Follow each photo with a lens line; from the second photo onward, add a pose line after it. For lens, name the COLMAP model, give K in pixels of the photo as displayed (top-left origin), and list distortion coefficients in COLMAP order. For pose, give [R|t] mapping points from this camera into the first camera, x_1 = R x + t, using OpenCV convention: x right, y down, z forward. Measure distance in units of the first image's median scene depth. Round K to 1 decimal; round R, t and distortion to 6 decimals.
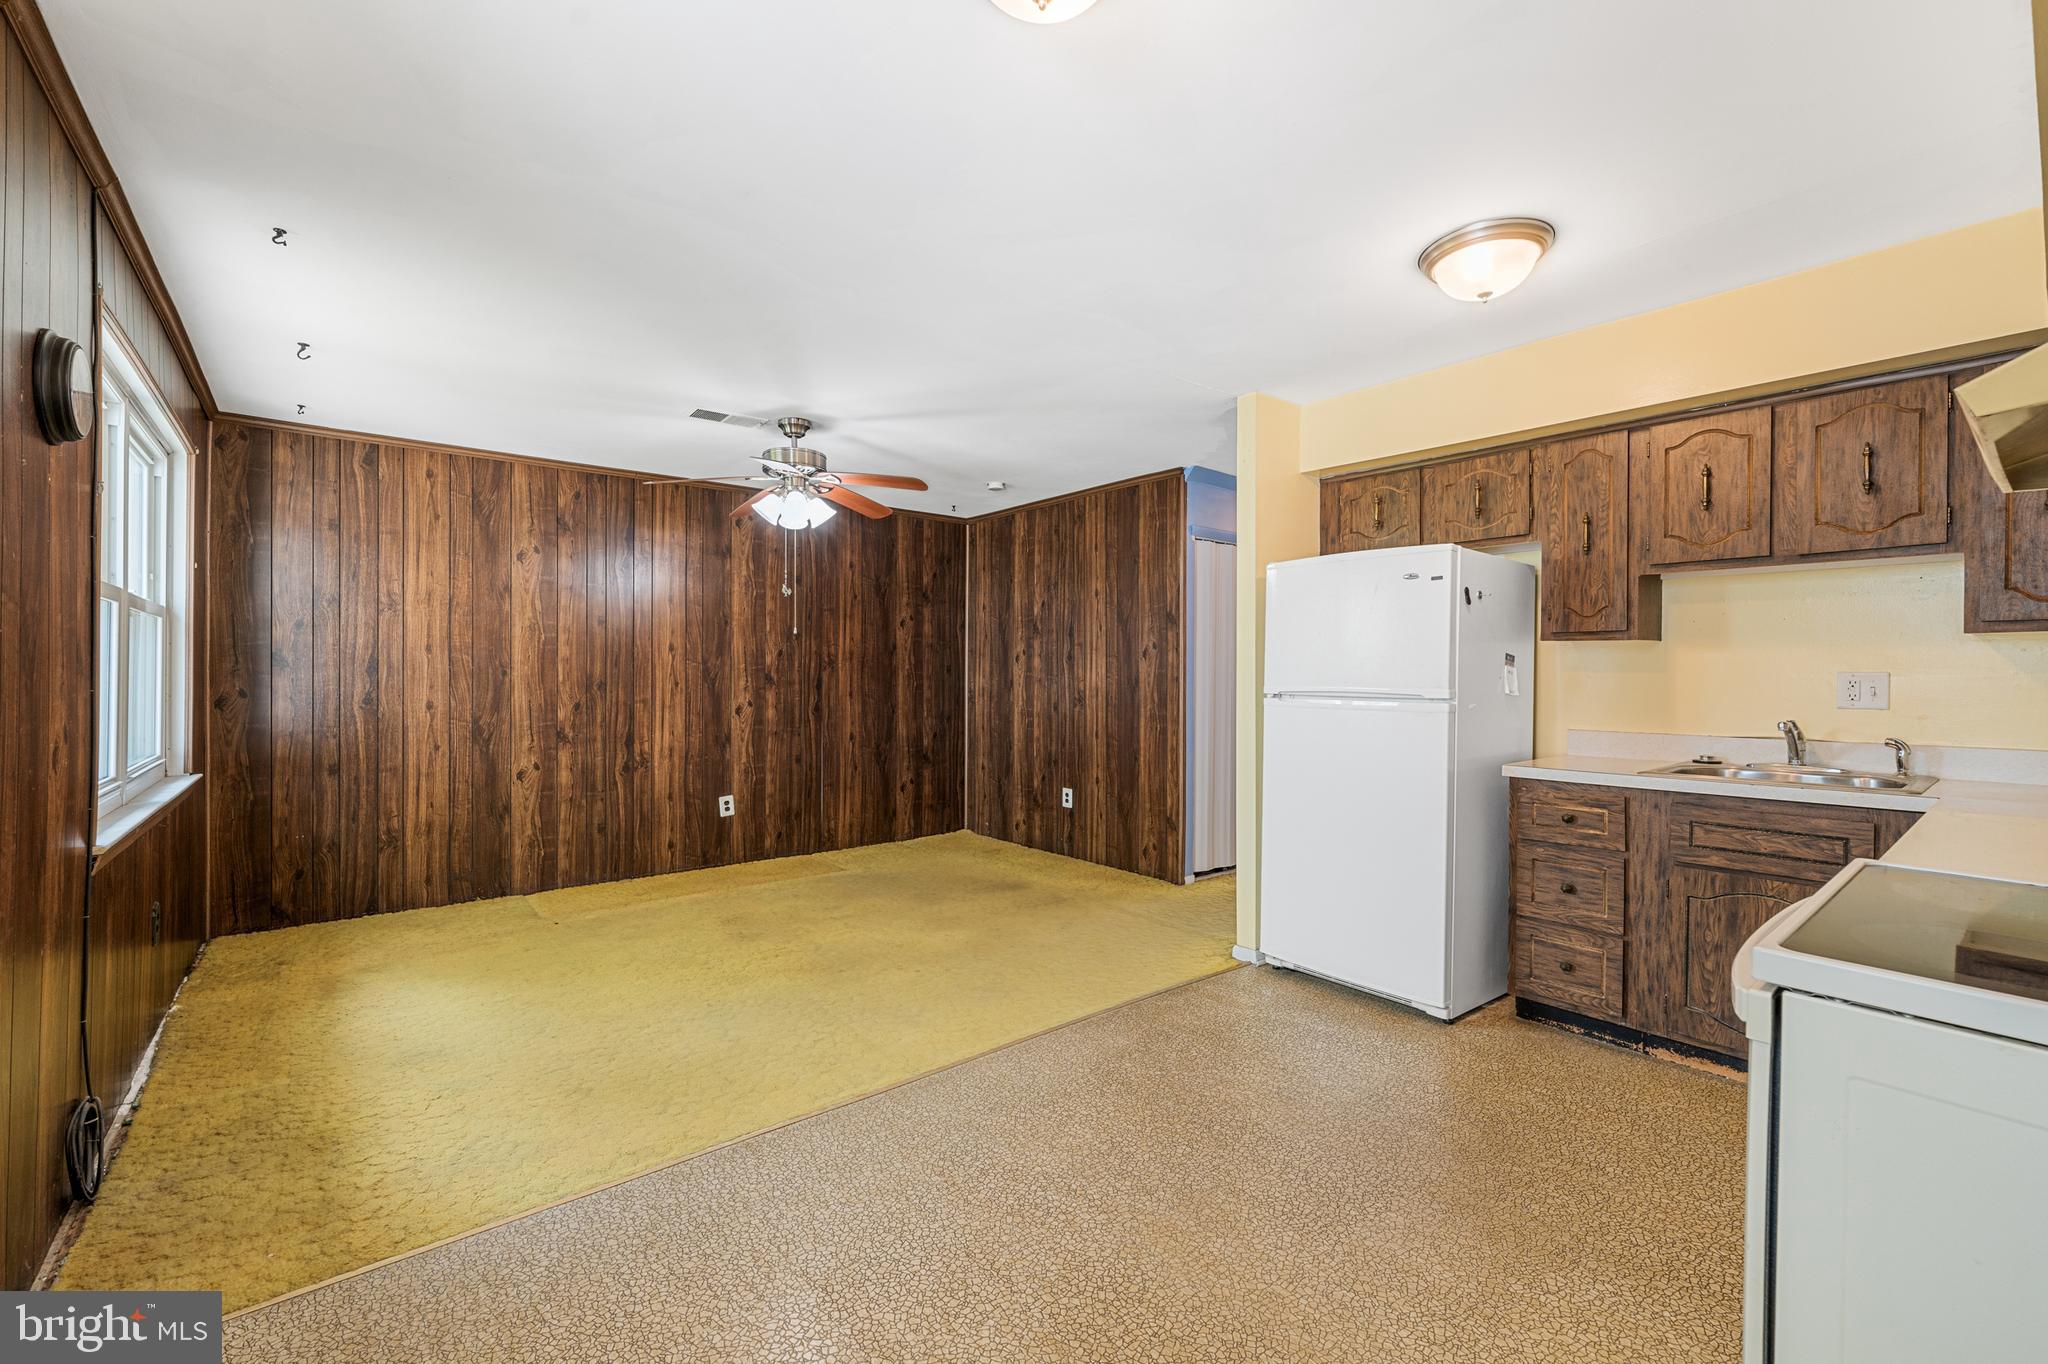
lens RADIAL K [[842.5, 0, 1023.1], [0, 842.5, 677.7], [0, 0, 1]] dist [-0.001309, -0.000306]
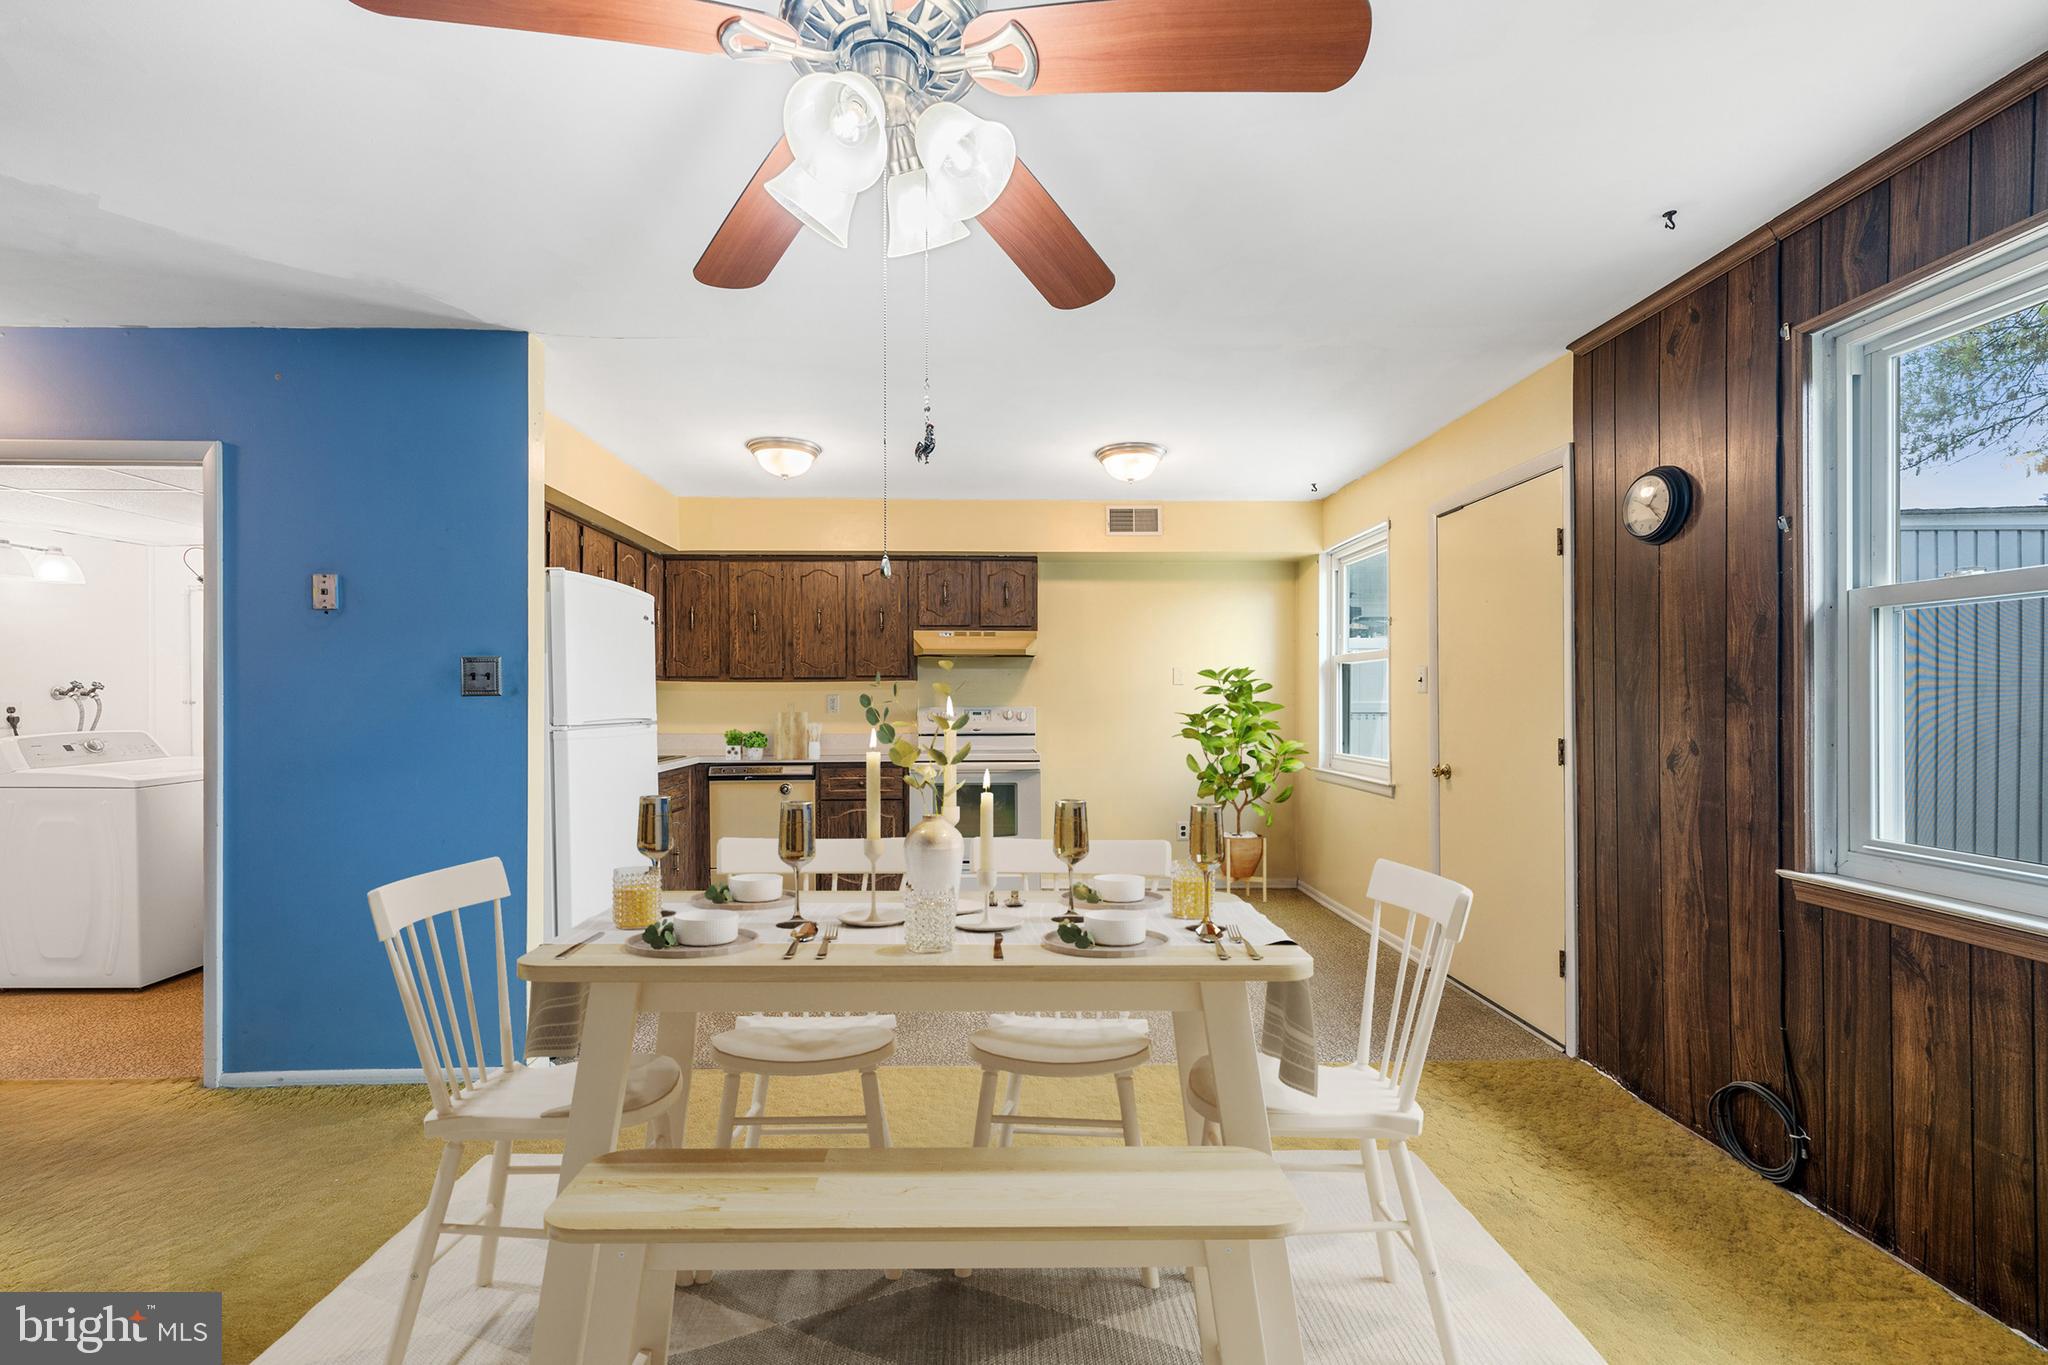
lens RADIAL K [[819.9, 0, 1021.6], [0, 819.9, 702.7], [0, 0, 1]] dist [-0.007591, -0.000059]
pose [[-0.789749, -0.003622, 0.613419, -0.462679], [0.003786, 0.999935, 0.010779, -0.008913], [-0.613418, 0.010835, -0.789684, 1.120590]]
